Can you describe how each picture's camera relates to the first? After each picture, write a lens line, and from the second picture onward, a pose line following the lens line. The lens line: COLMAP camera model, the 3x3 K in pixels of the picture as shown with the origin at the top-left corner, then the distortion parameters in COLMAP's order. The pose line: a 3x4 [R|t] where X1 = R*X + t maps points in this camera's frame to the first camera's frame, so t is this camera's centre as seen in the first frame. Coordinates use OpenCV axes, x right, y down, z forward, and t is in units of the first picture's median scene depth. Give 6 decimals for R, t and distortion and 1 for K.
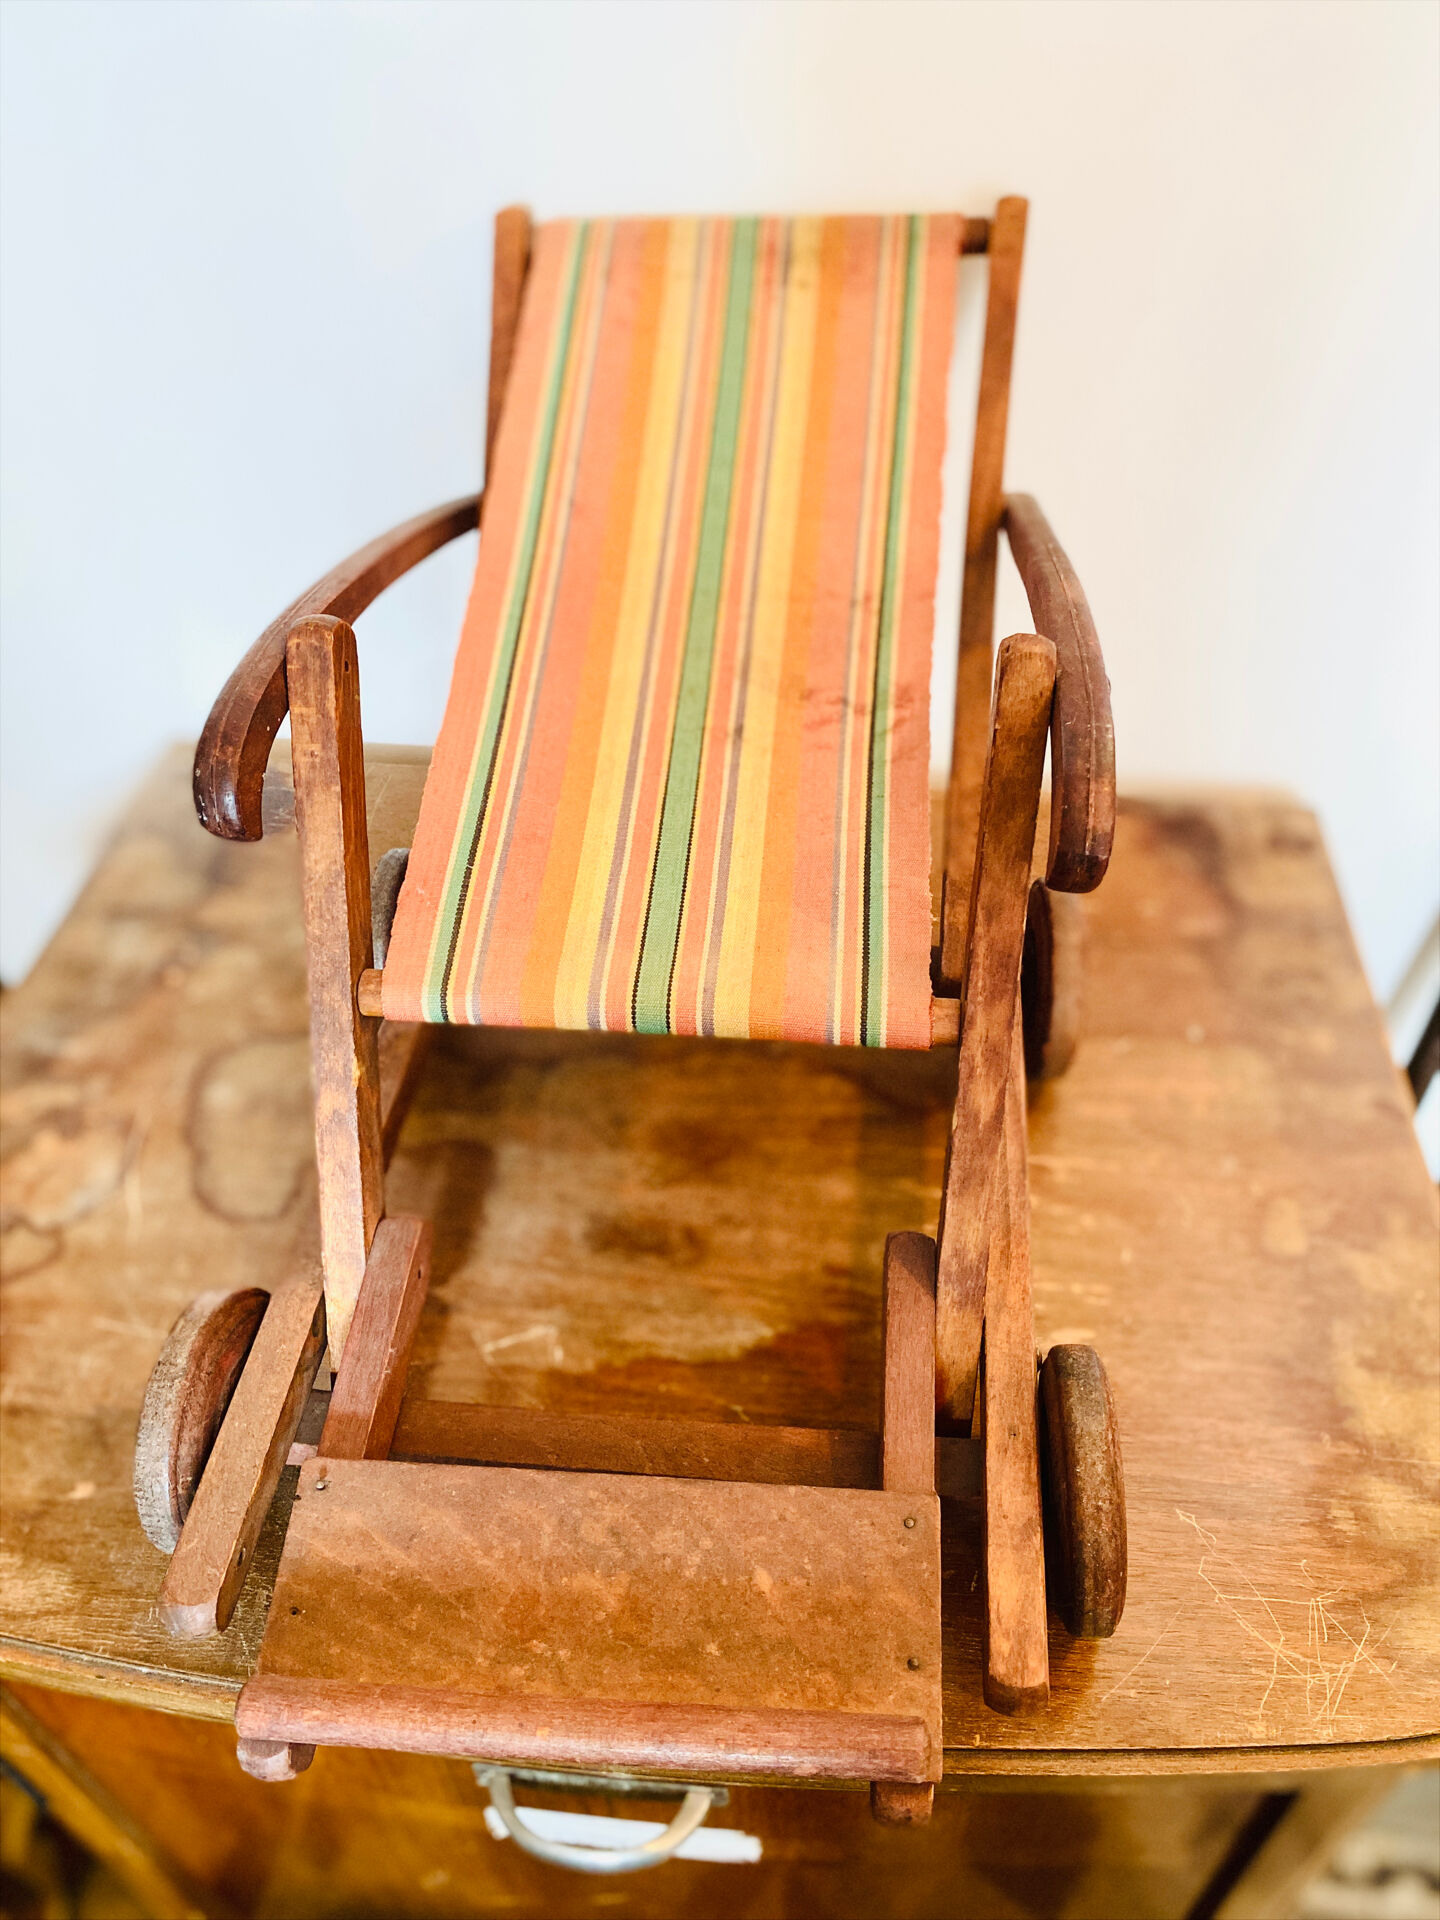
lens RADIAL K [[1491.5, 0, 717.6], [0, 1491.5, 944.9], [0, 0, 1]] dist [-0.006516, 0.013270]
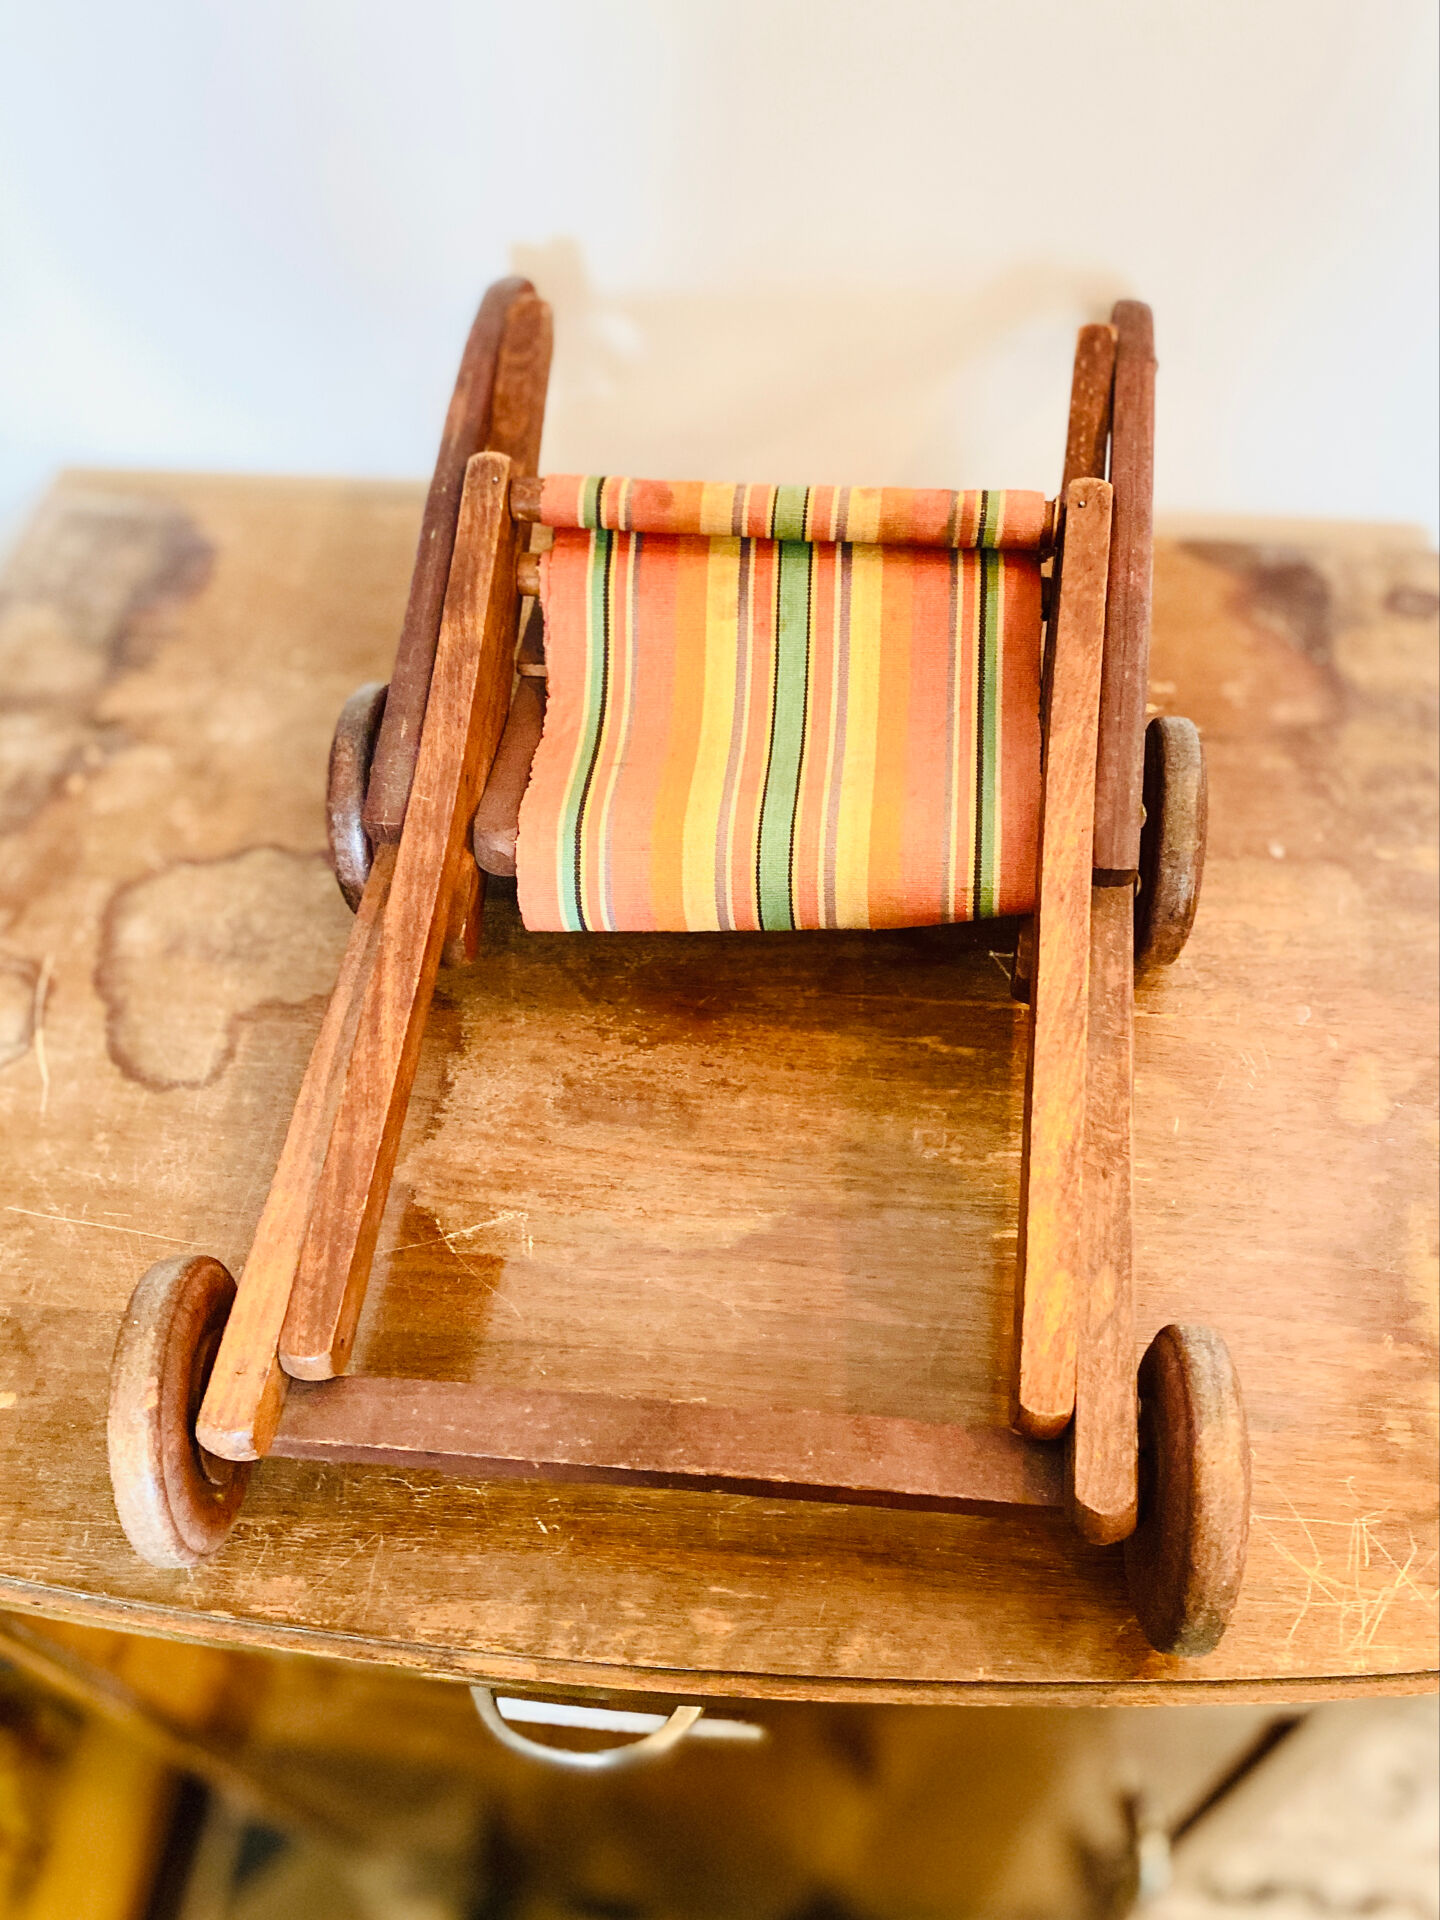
lens RADIAL K [[1734.5, 0, 761.6], [0, 1734.5, 941.6], [0, 0, 1]] dist [0.005455, -0.025486]
pose [[0.999942, -0.007291, -0.007902, 0.041624], [0.008690, 0.980827, 0.194686, -0.102831], [0.006331, -0.194744, 0.980834, 0.024760]]
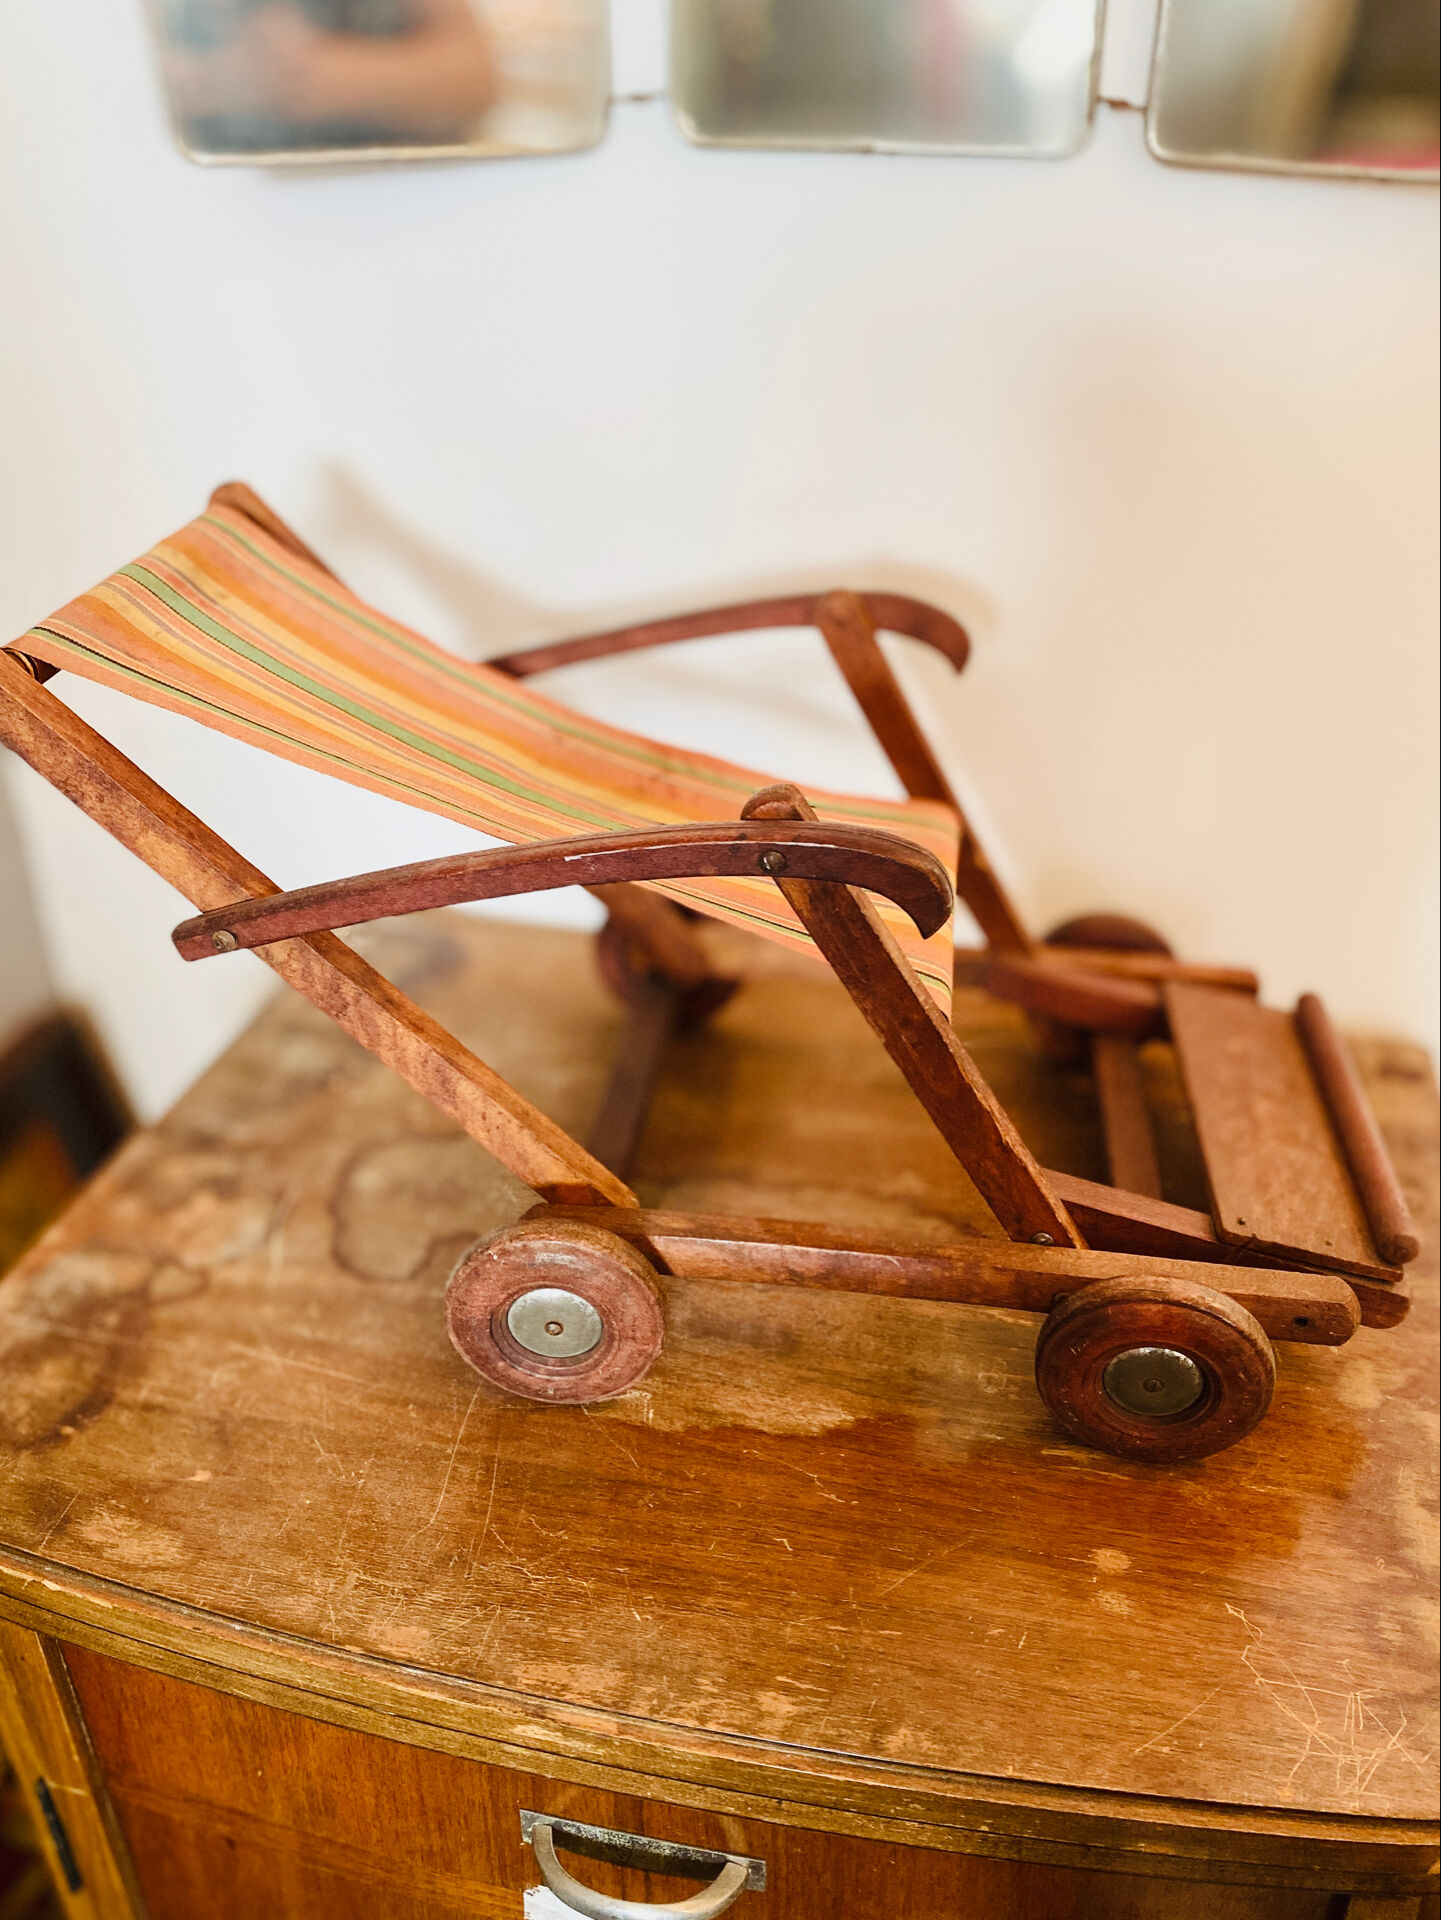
lens RADIAL K [[1642.0, 0, 764.5], [0, 1642.0, 954.8], [0, 0, 1]] dist [-0.026094, 0.048896]
pose [[0.993098, 0.089822, -0.075425, 0.032635], [-0.104588, 0.969229, -0.222838, 0.211839], [0.053089, 0.229189, 0.971933, -0.205818]]
